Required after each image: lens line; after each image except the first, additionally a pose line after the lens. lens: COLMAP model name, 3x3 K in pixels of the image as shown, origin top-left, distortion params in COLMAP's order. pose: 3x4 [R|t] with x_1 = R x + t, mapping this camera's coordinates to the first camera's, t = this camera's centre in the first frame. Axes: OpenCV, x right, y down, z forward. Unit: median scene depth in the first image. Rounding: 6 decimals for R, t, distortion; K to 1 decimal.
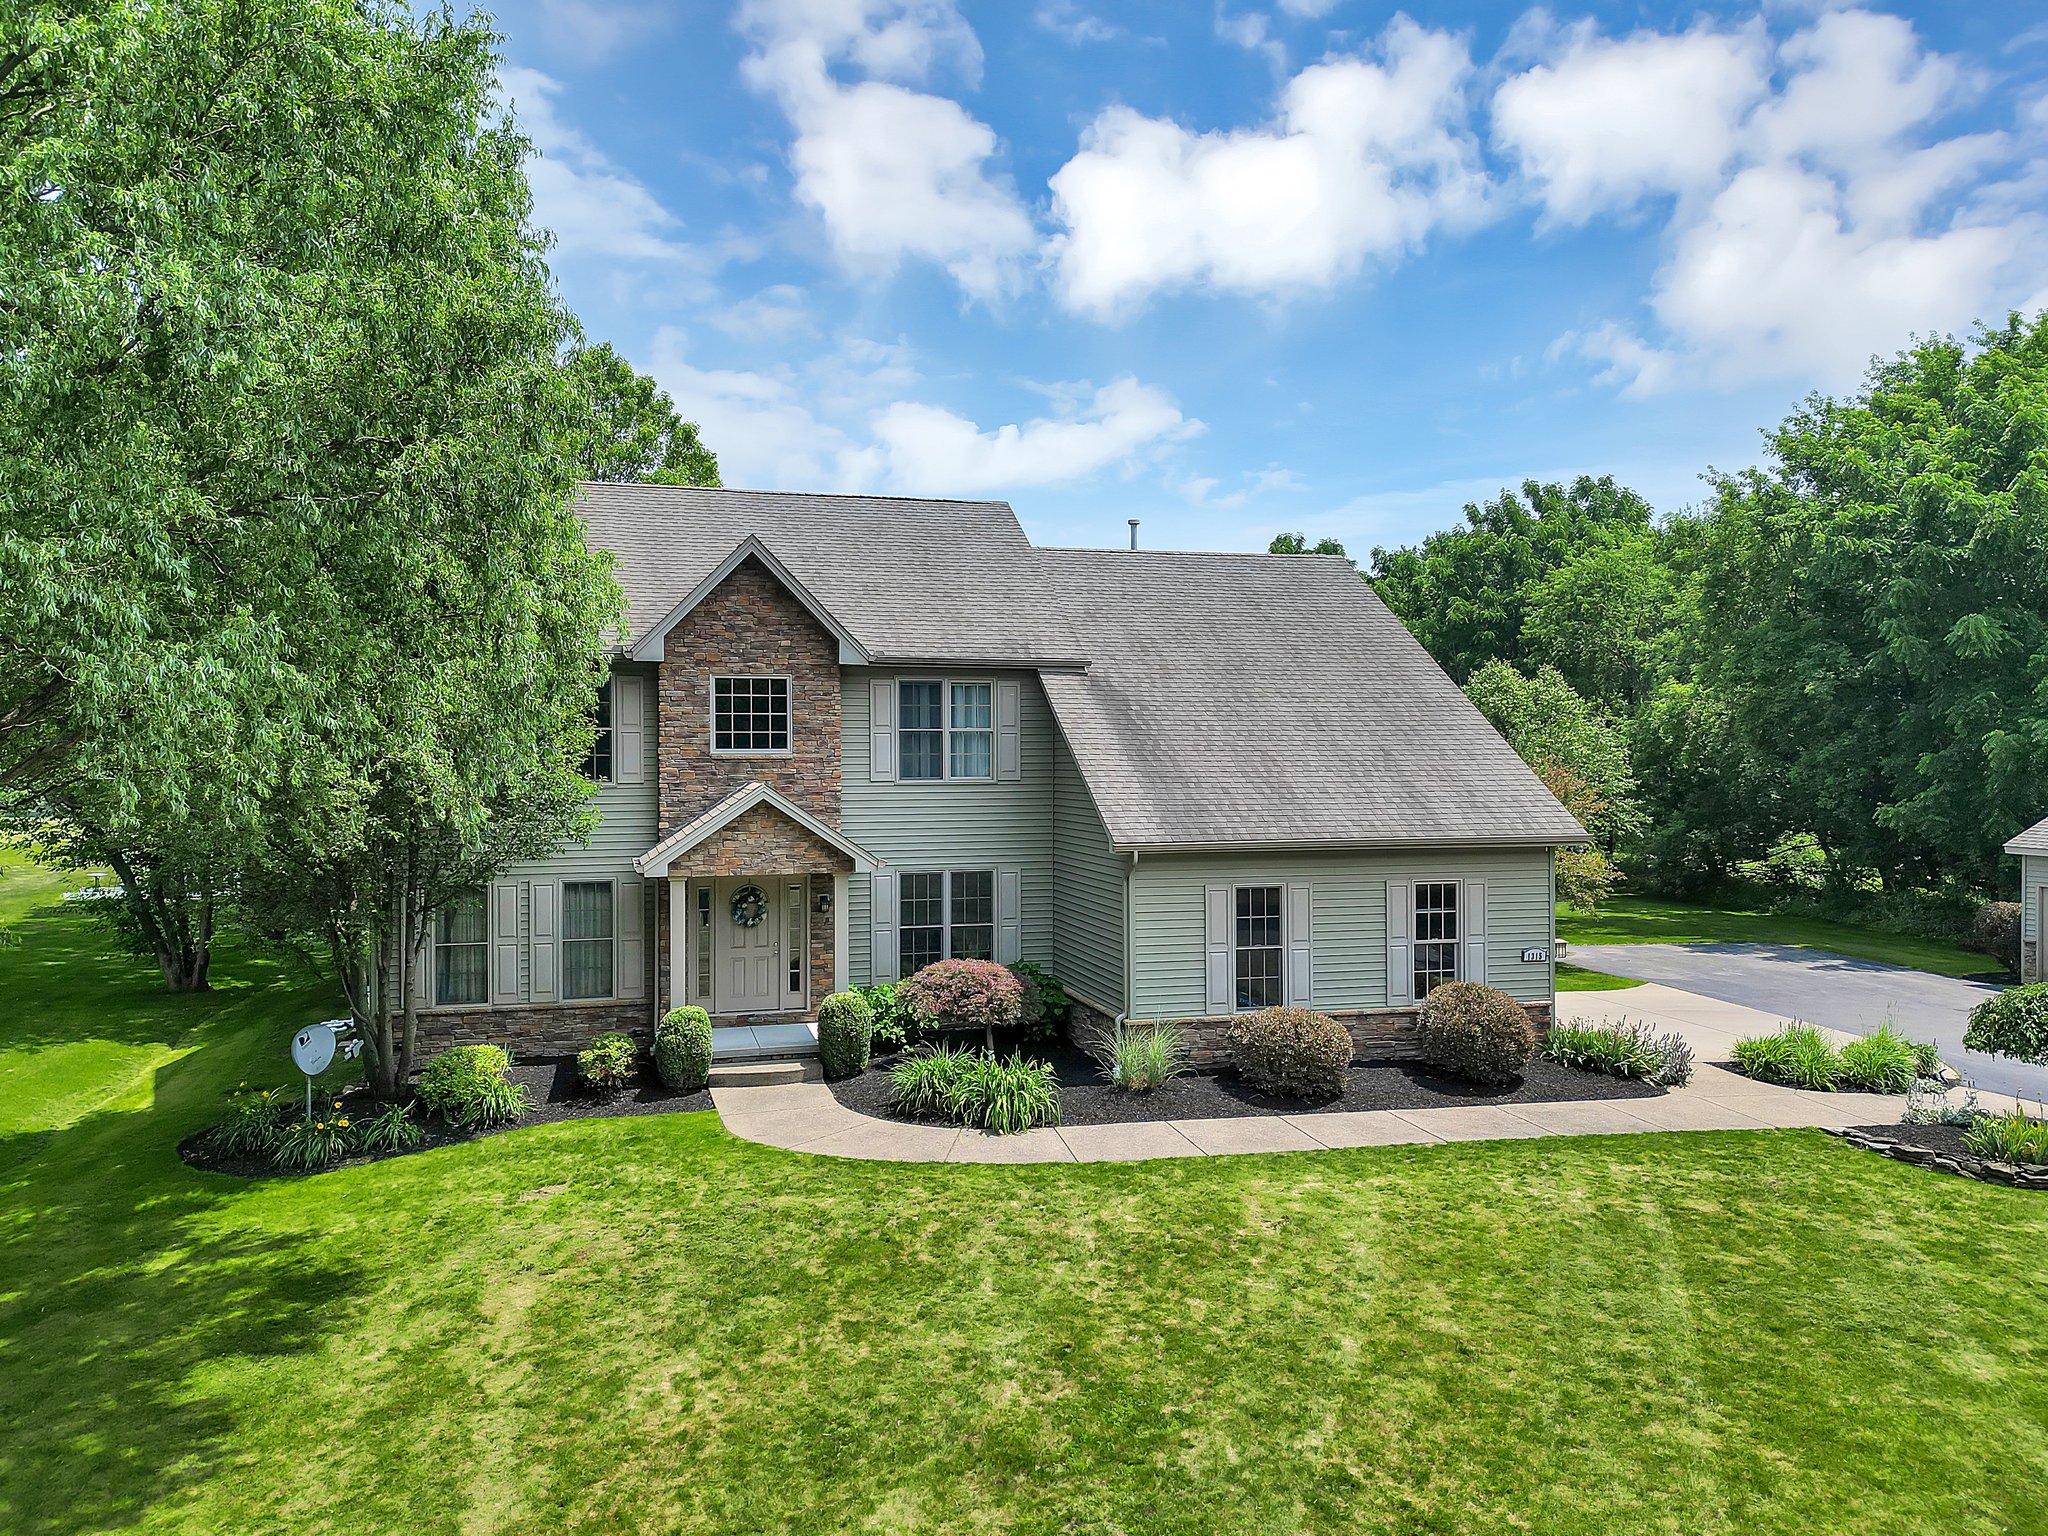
lens RADIAL K [[1493.7, 0, 1021.5], [0, 1493.7, 762.1], [0, 0, 1]] dist [0.067879, -0.066667]
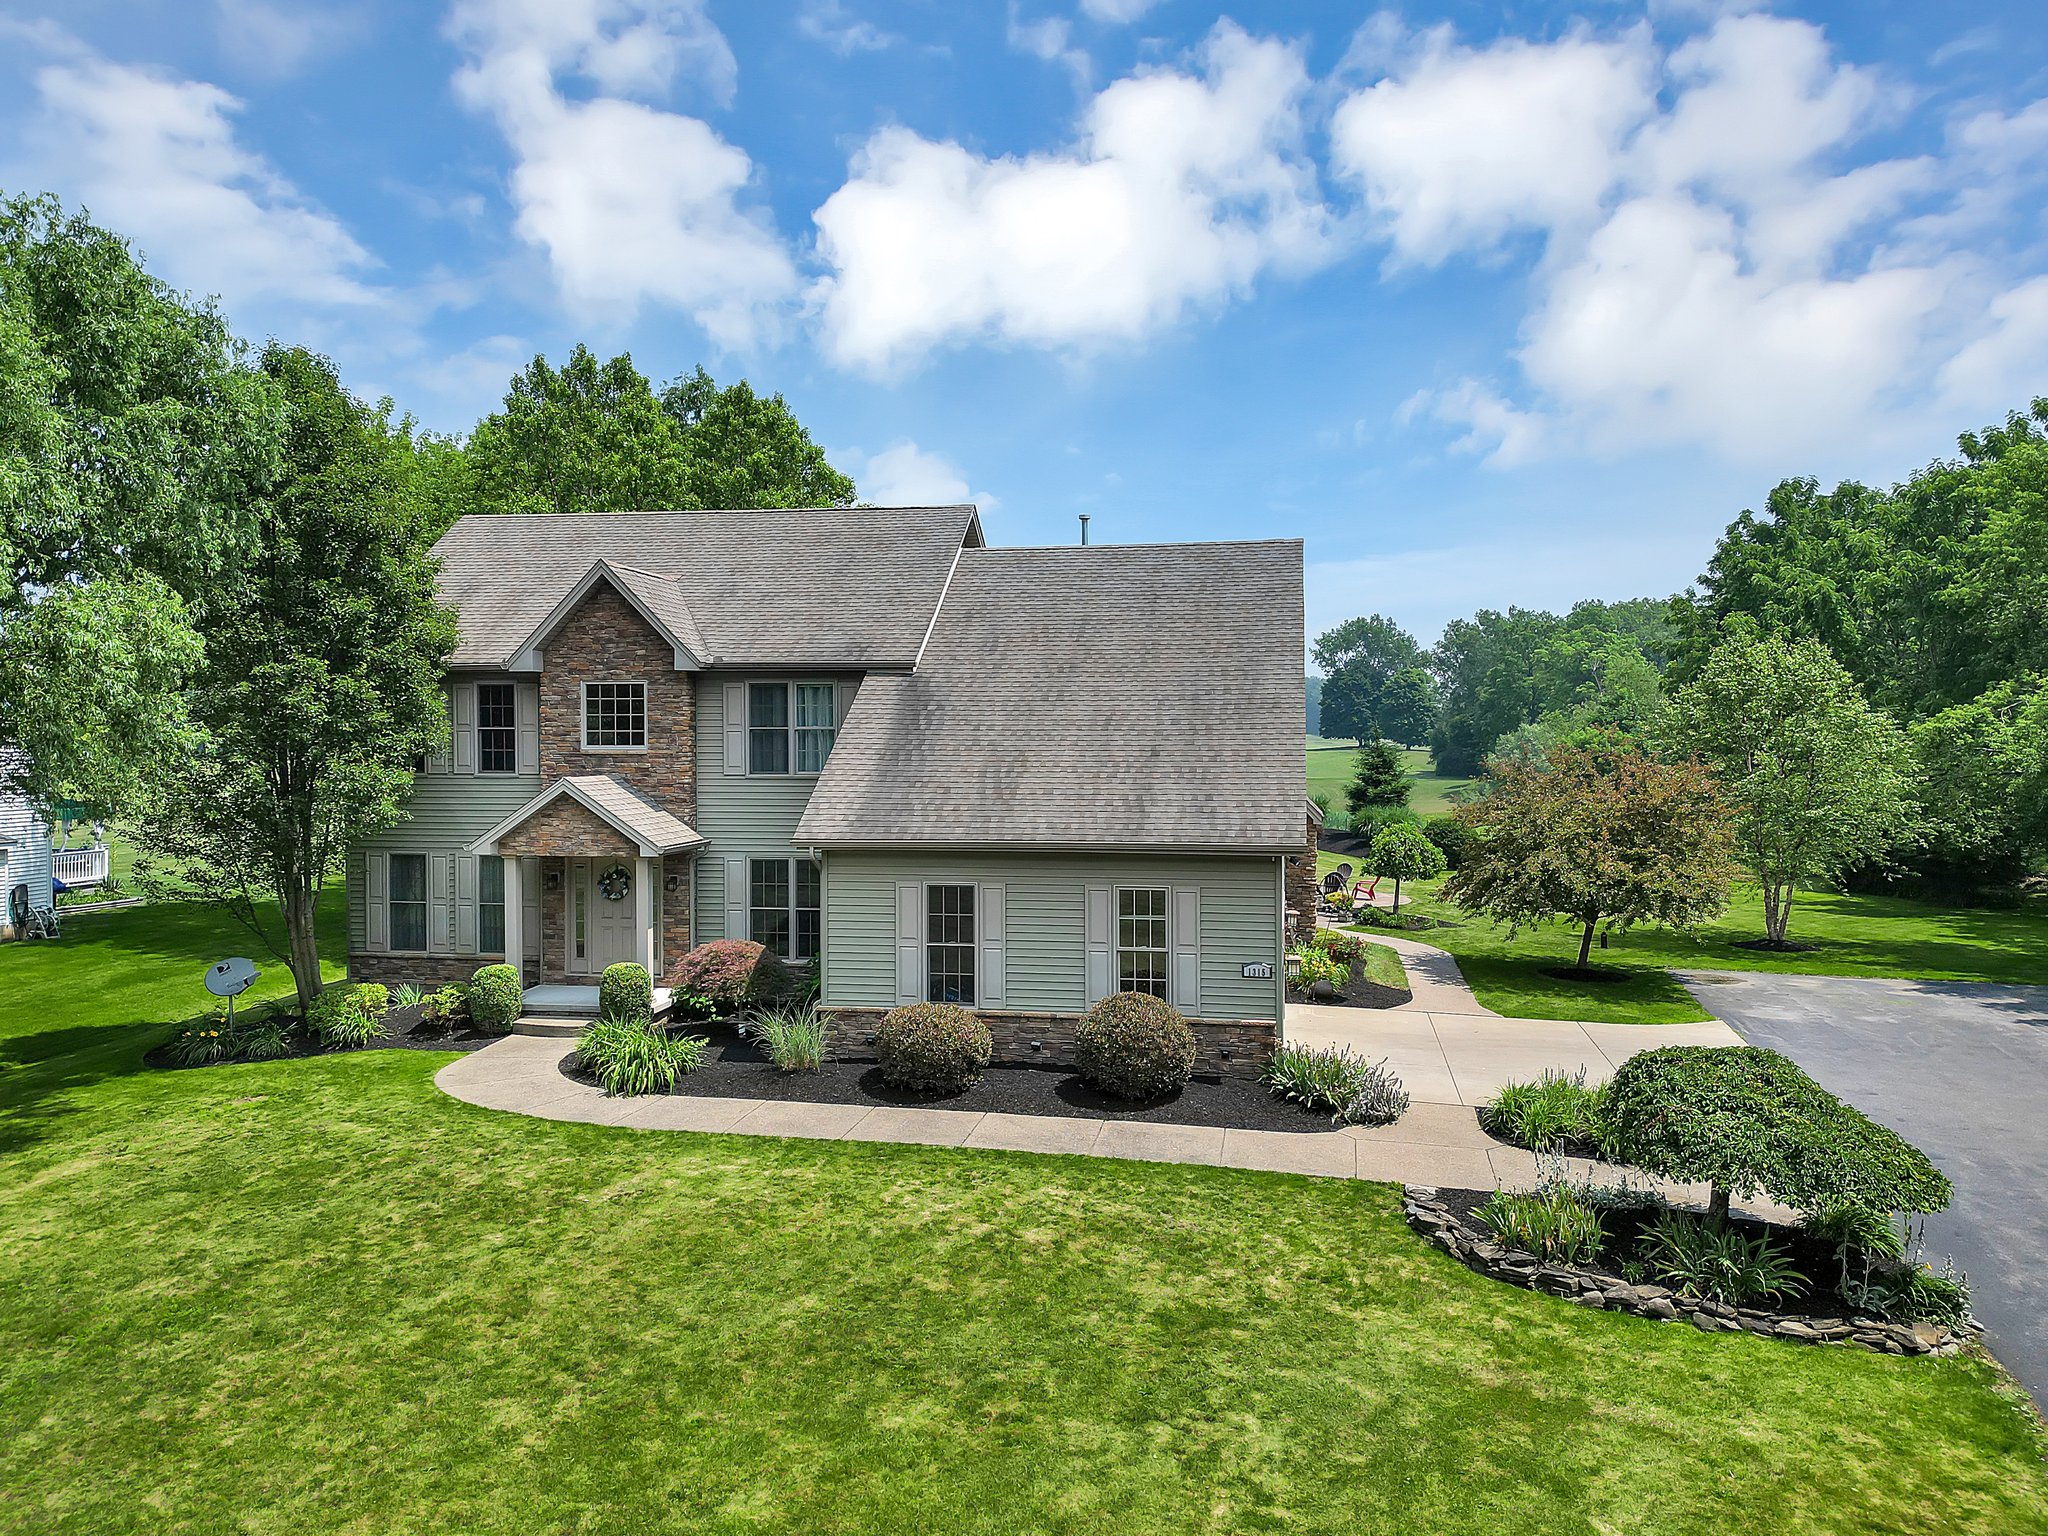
lens RADIAL K [[1493.7, 0, 1021.5], [0, 1493.7, 762.1], [0, 0, 1]] dist [0.067879, -0.066667]
pose [[0.904061, 0.011193, -0.427257, 0.693434], [-0.003606, 0.999821, 0.018561, -0.021719], [0.427389, -0.015239, 0.903940, 0.109178]]
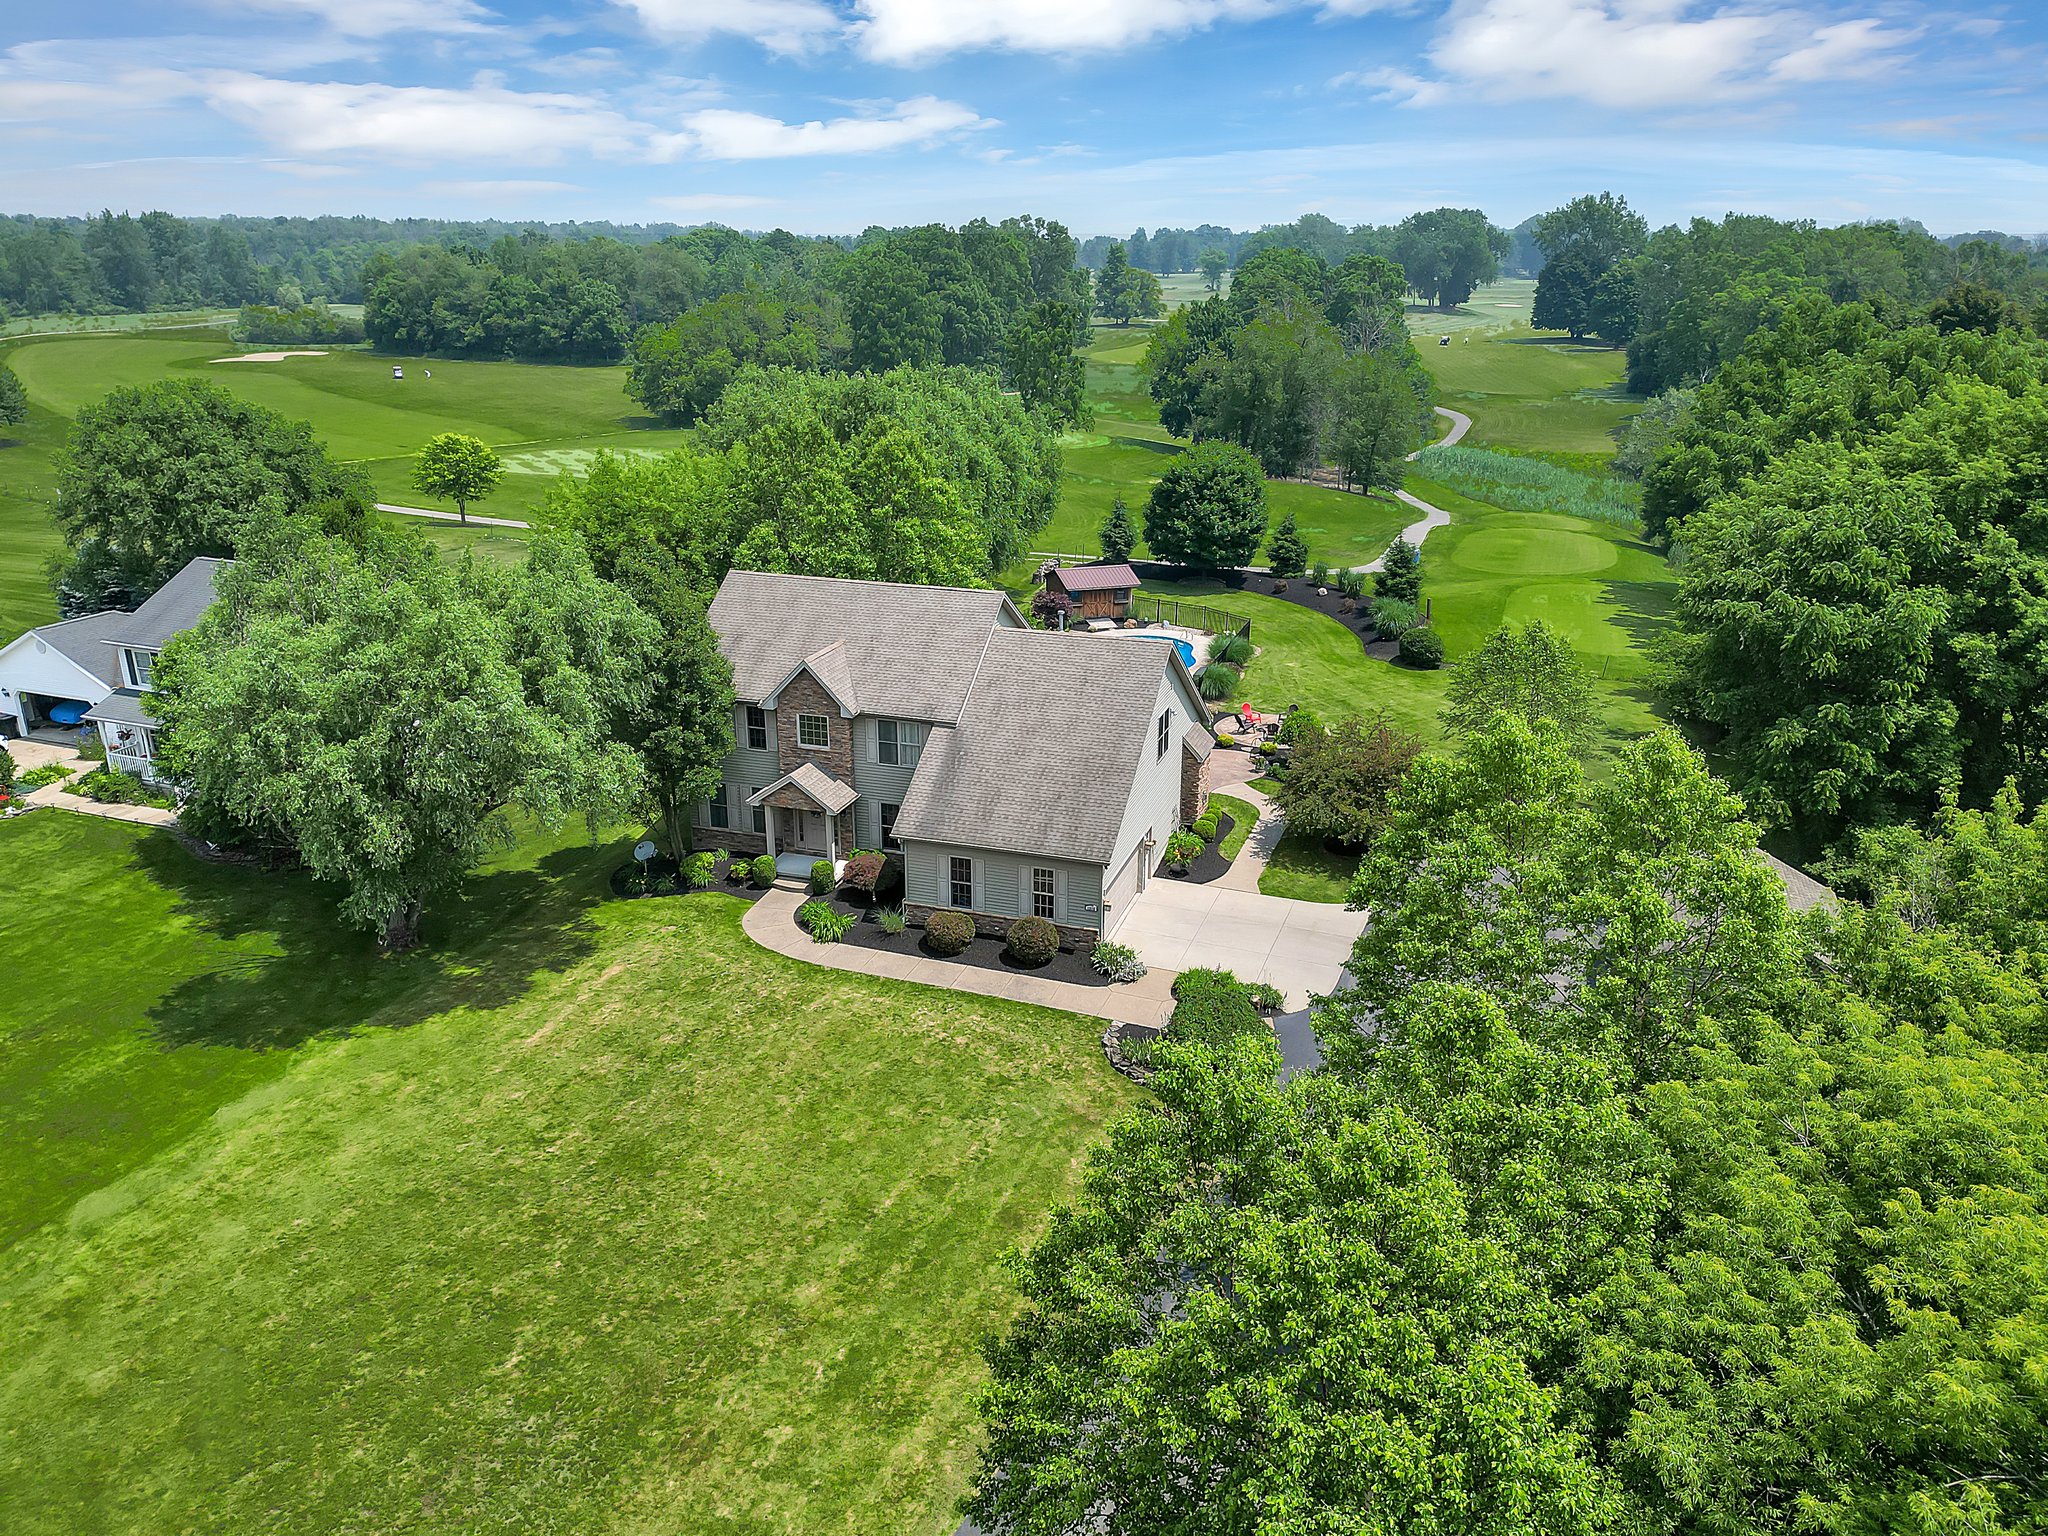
lens RADIAL K [[1493.7, 0, 1021.5], [0, 1493.7, 762.1], [0, 0, 1]] dist [0.067879, -0.066667]
pose [[0.831061, 0.183489, -0.525042, 1.513866], [-0.005259, 0.946563, 0.322476, -0.849117], [0.556156, -0.265236, 0.787617, -0.745081]]
